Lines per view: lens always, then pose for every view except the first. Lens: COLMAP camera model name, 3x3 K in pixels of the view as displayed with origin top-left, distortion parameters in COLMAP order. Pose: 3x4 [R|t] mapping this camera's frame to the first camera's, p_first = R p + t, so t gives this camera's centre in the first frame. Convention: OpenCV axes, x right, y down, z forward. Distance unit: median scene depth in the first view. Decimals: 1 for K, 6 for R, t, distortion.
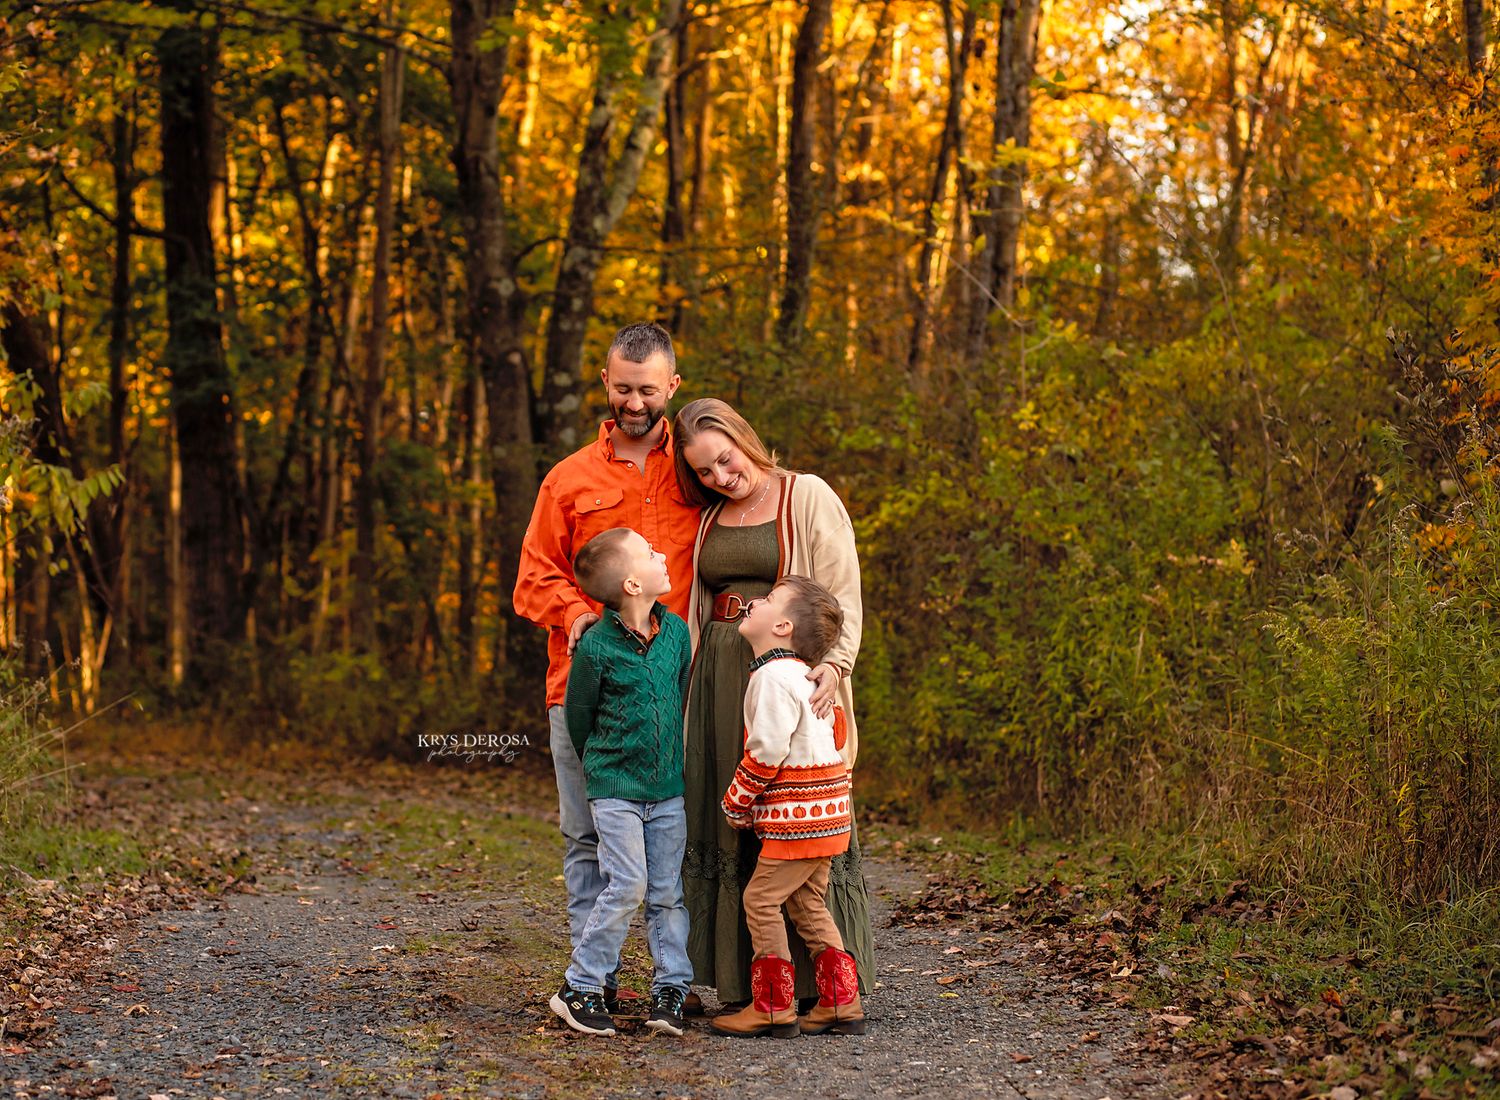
lens RADIAL K [[3674.5, 0, 750.0], [0, 3674.5, 550.0], [0, 0, 1]] dist [-0.132803, -0.978058]
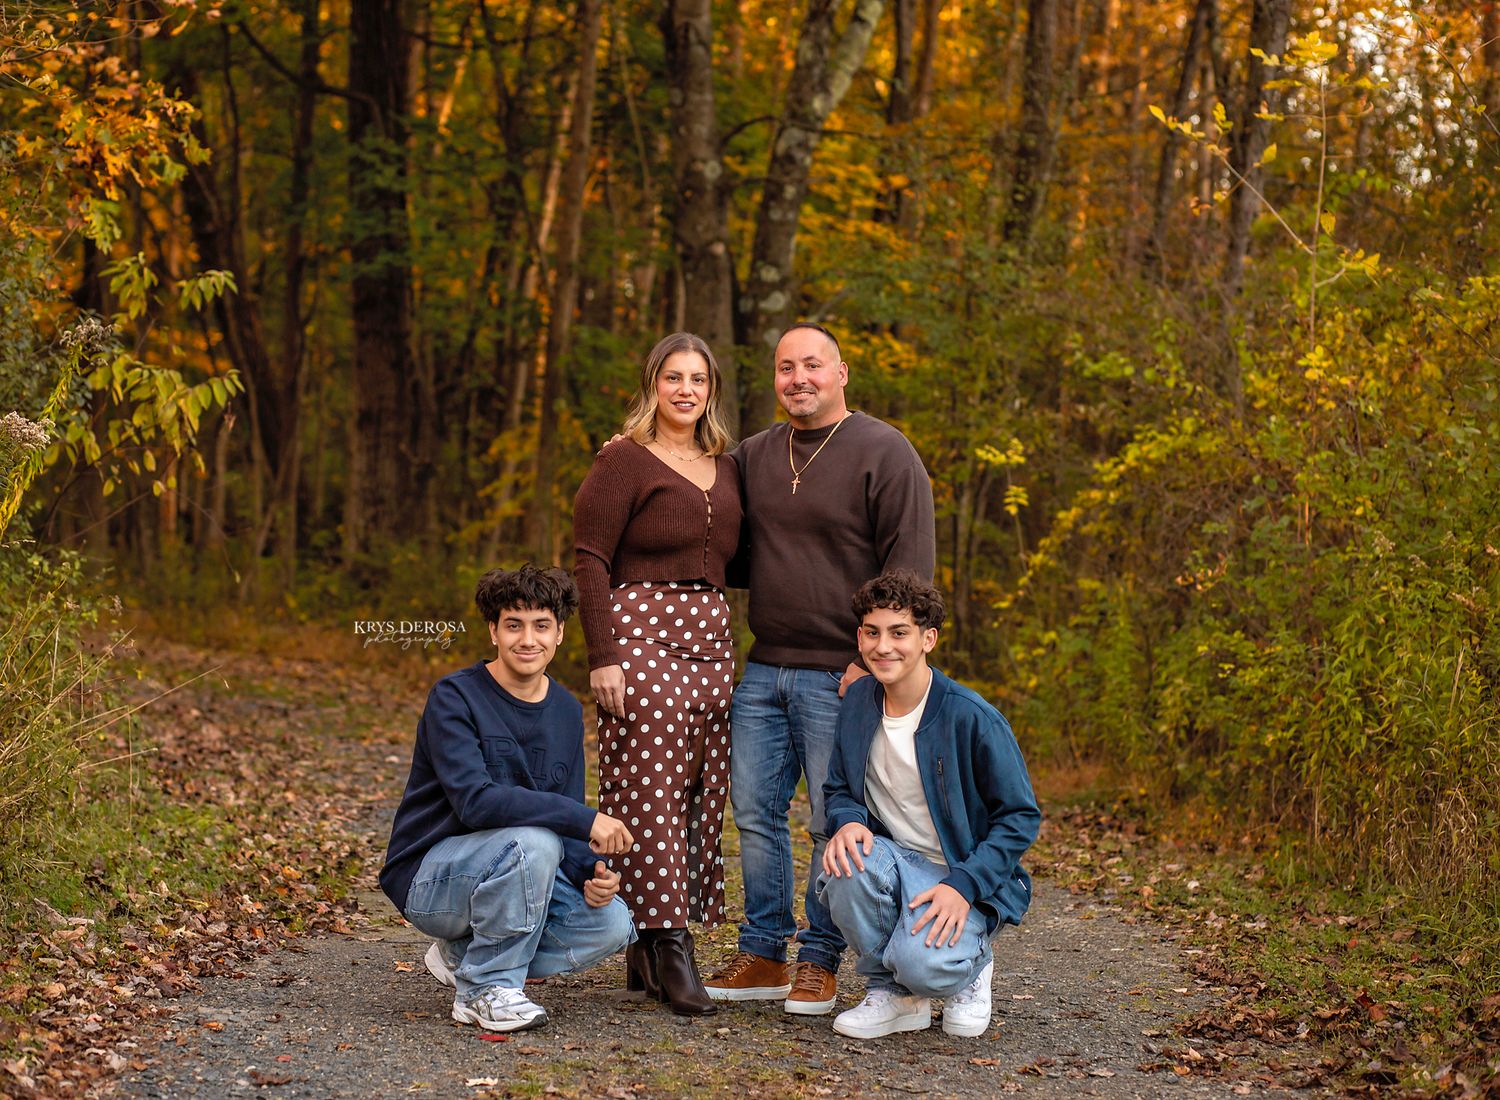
lens RADIAL K [[3674.5, 0, 750.0], [0, 3674.5, 550.0], [0, 0, 1]] dist [-0.132803, -0.978058]
pose [[0.997301, 0.050086, -0.053687, -0.005527], [-0.048217, 0.998203, 0.035567, -0.014470], [0.055372, -0.032882, 0.997924, 0.130392]]
